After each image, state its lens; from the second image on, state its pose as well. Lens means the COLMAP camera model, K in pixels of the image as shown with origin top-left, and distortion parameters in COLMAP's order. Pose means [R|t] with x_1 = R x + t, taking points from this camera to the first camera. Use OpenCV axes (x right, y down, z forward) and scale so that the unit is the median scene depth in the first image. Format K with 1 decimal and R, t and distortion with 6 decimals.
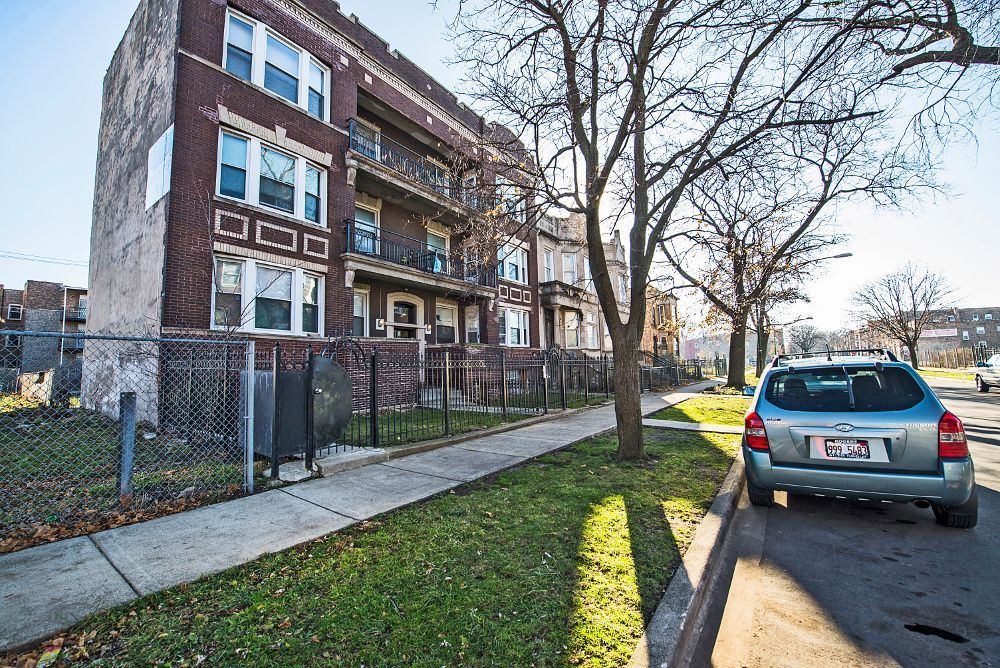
lens RADIAL K [[399.0, 0, 496.4], [0, 399.0, 333.0], [0, 0, 1]] dist [-0.016848, -0.001986]
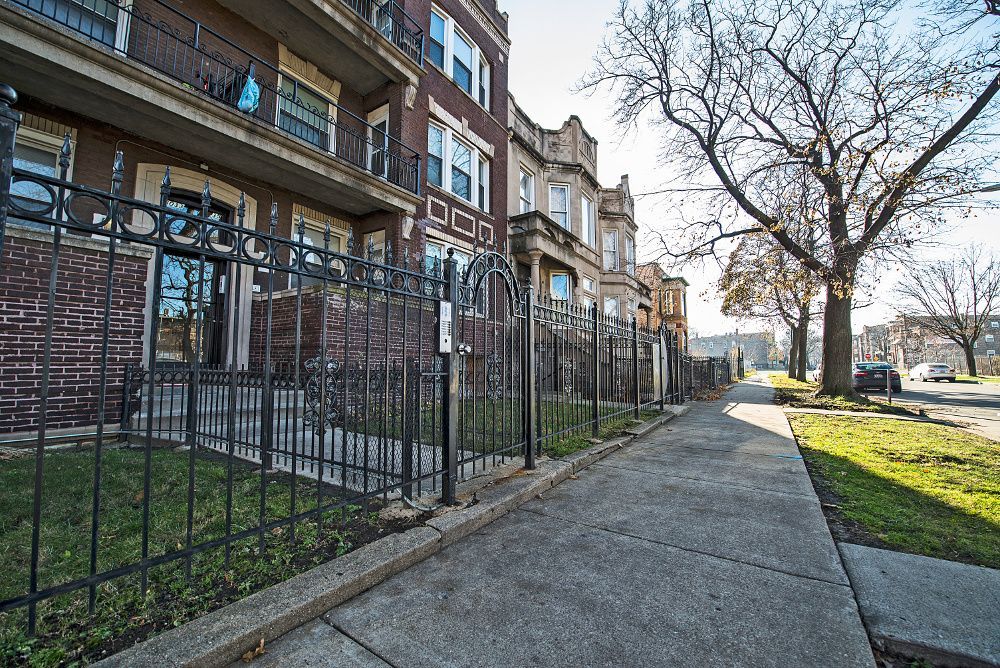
lens RADIAL K [[399.0, 0, 496.4], [0, 399.0, 333.0], [0, 0, 1]] dist [-0.016848, -0.001986]
pose [[0.999071, 0.028655, 0.032183, 0.147182], [-0.028756, 0.999583, 0.002699, 0.103206], [-0.032092, -0.003622, 0.999478, 0.785675]]
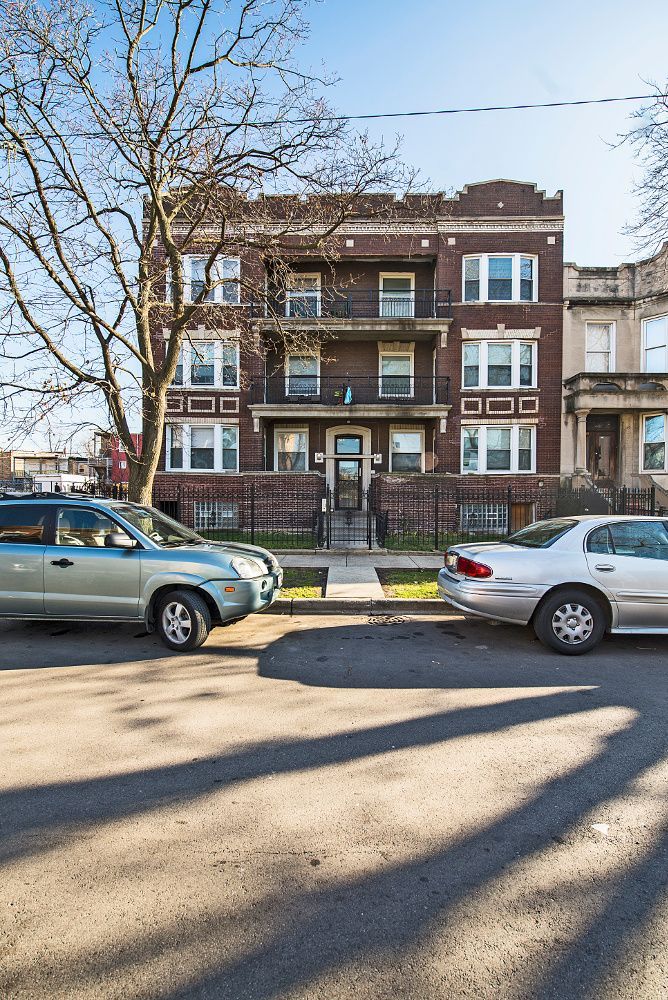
lens RADIAL K [[436.3, 0, 335.0], [0, 436.3, 500.1], [0, 0, 1]] dist [-0.004871, -0.000900]
pose [[0.578170, 0.033243, -0.815239, 1.010662], [0.052021, 0.995635, 0.077493, 0.005871], [0.814257, -0.087213, 0.573916, 0.439255]]
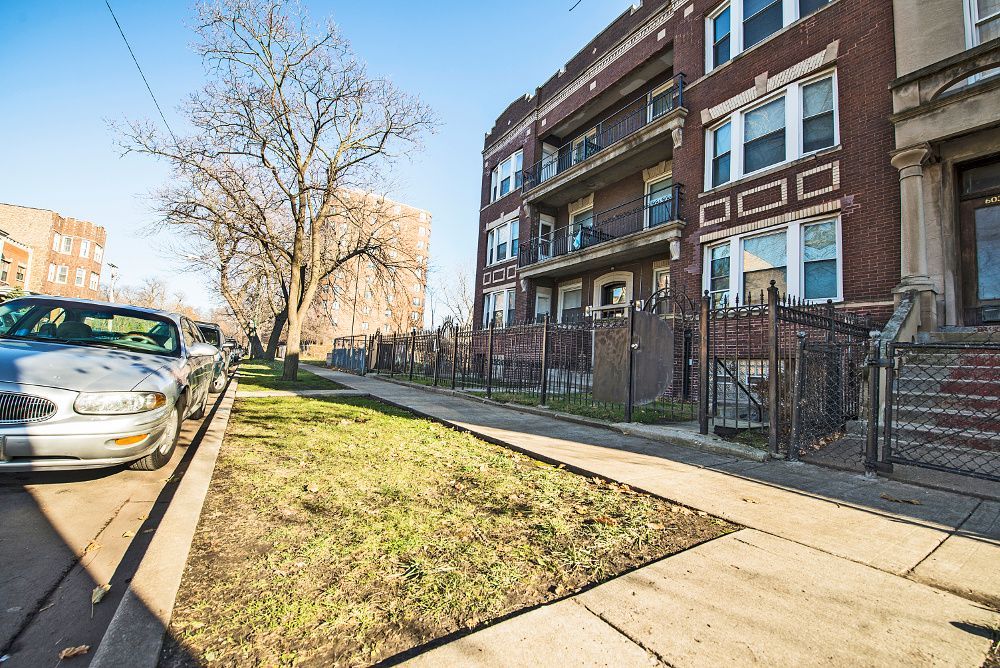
lens RADIAL K [[399.0, 0, 496.4], [0, 399.0, 333.0], [0, 0, 1]] dist [-0.016848, -0.001986]
pose [[-0.368580, -0.074438, -0.926611, 1.058496], [0.029139, 0.995374, -0.091552, 0.171808], [0.929139, -0.060745, -0.364706, 1.579943]]
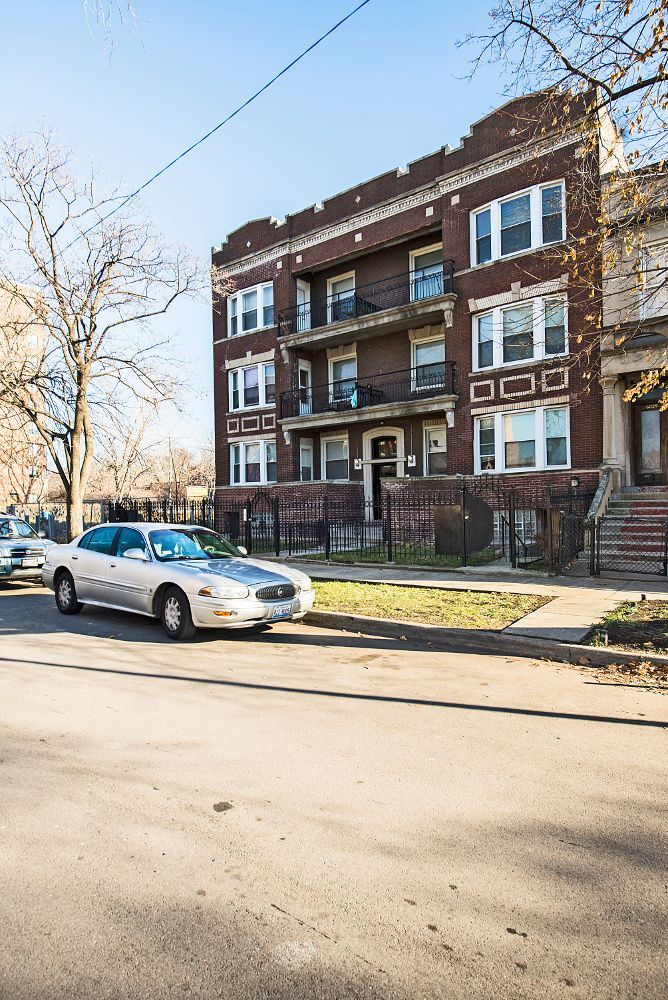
lens RADIAL K [[568.1, 0, 334.0], [0, 568.1, 500.0], [0, 0, 1]] dist [0.002517, 0.002304]
pose [[-0.022697, 0.012999, -0.999658, 1.673458], [0.104324, 0.994487, 0.010563, 0.069341], [0.994284, -0.104049, -0.023928, 1.317532]]
